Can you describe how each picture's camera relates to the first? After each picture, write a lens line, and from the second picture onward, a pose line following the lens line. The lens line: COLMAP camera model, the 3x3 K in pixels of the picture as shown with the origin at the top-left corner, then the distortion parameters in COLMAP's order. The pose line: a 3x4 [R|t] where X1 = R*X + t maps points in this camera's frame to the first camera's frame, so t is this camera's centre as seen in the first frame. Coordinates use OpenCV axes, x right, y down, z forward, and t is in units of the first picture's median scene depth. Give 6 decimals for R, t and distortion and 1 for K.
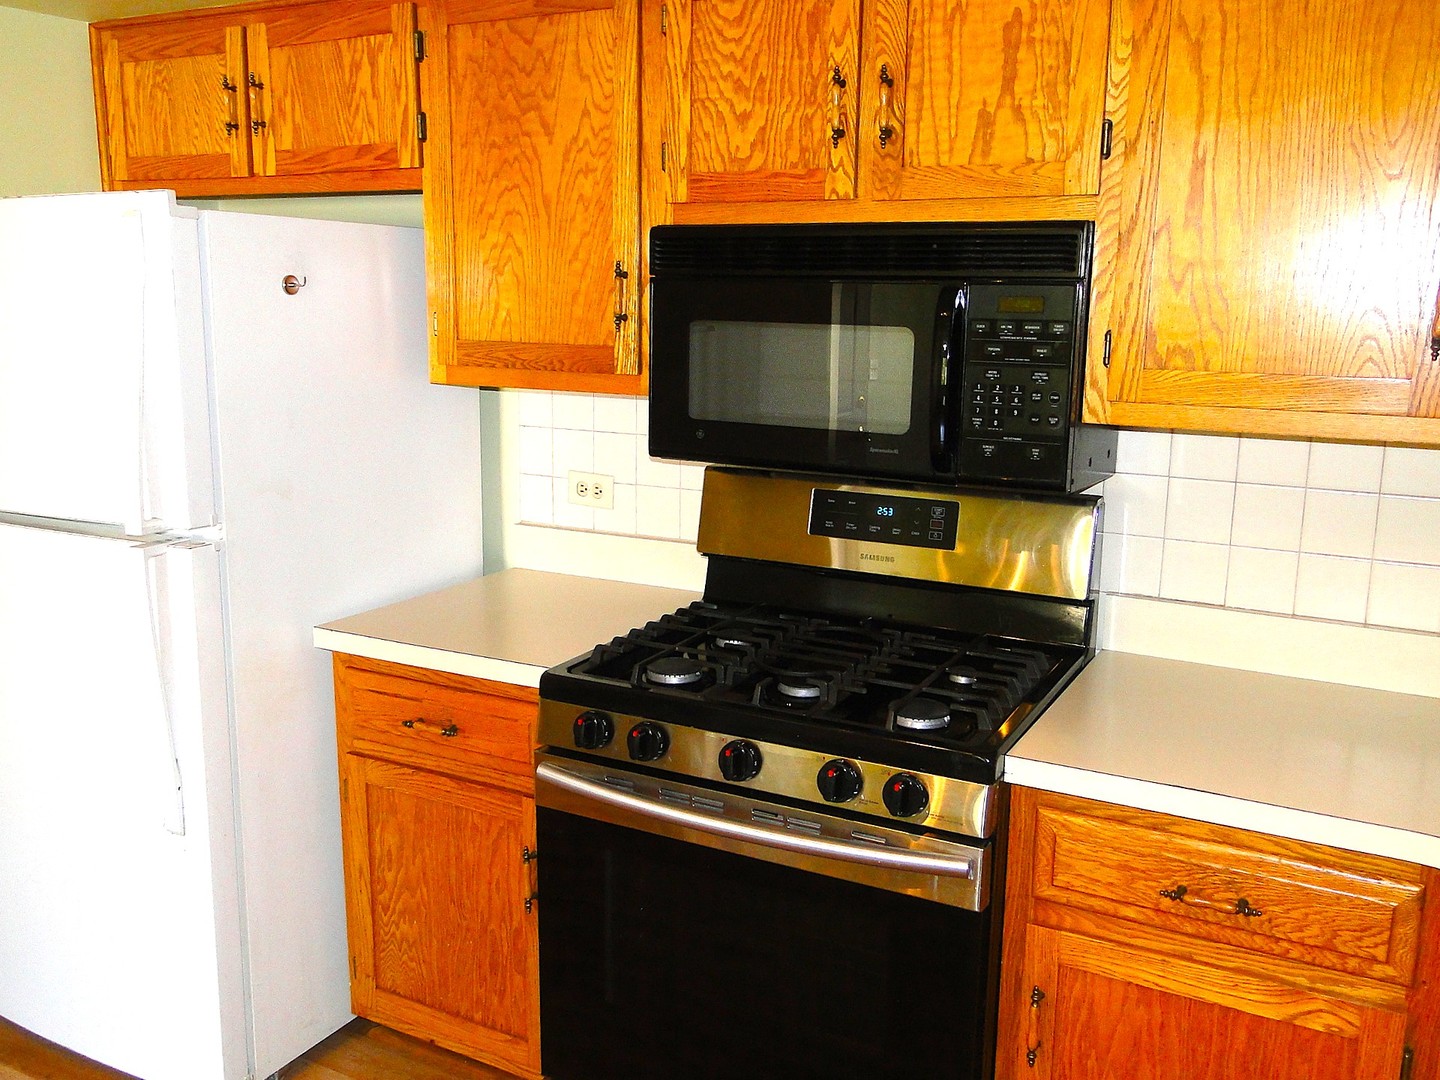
lens RADIAL K [[1263.6, 0, 721.5], [0, 1263.6, 546.9], [0, 0, 1]] dist [-0.017813, -0.011772]
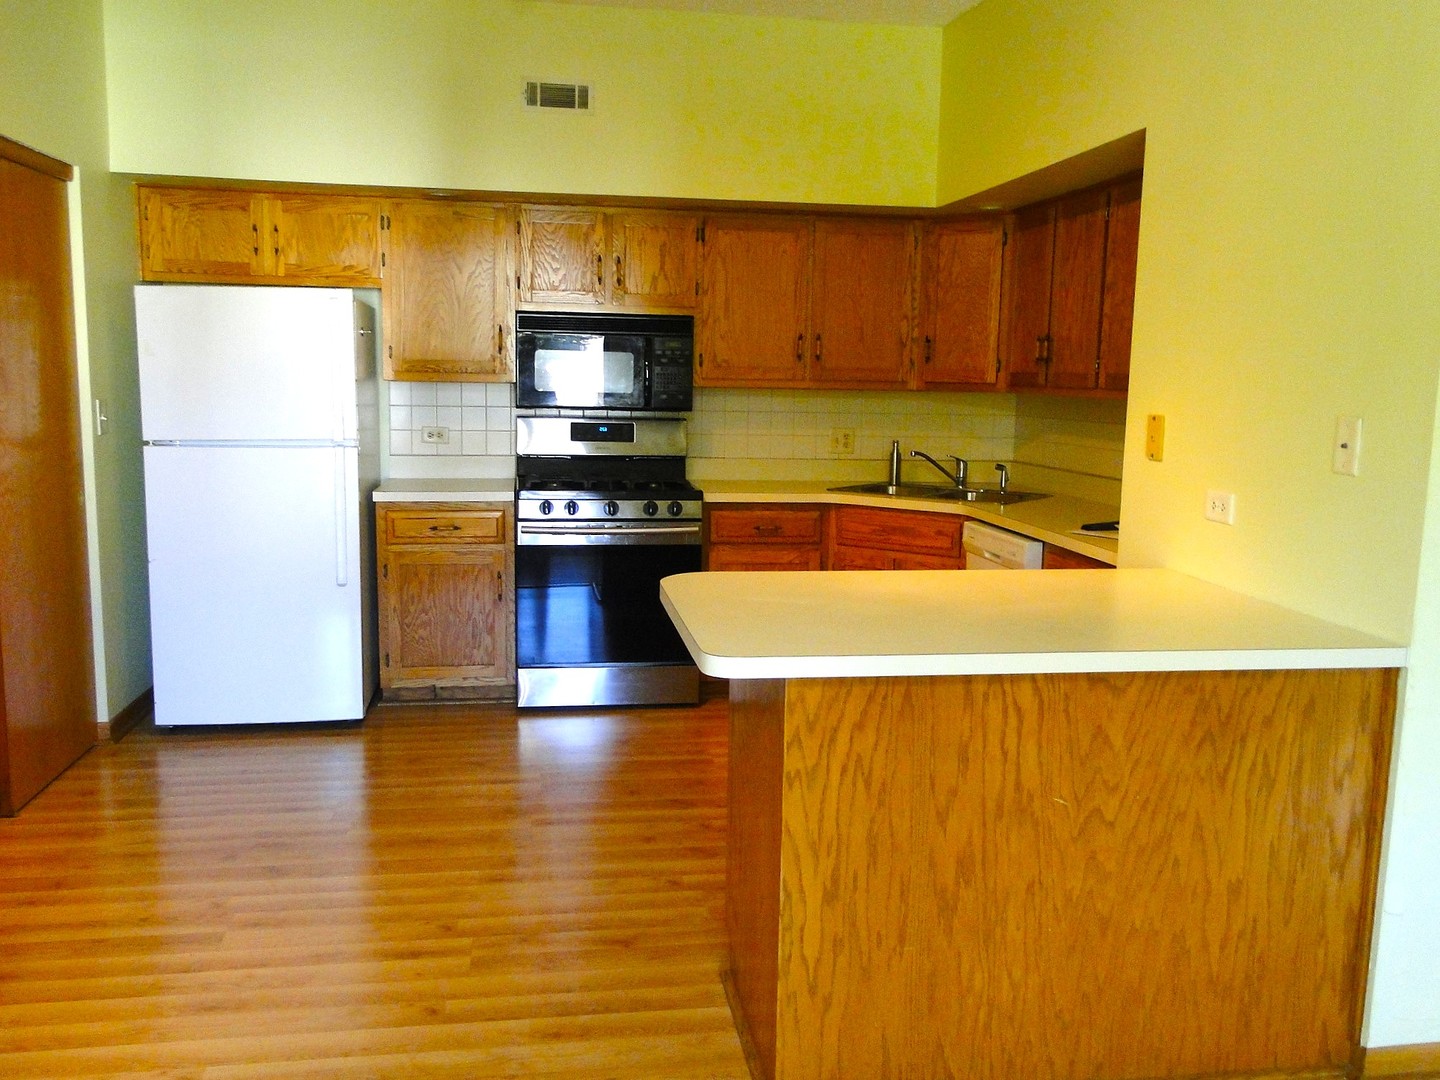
lens RADIAL K [[1263.6, 0, 721.2], [0, 1263.6, 538.5], [0, 0, 1]] dist [-0.017813, -0.011772]
pose [[0.799724, -0.077203, 0.595384, -1.180031], [0.108494, 0.993954, -0.016845, 0.252362], [-0.590484, 0.078067, 0.803265, -1.099151]]
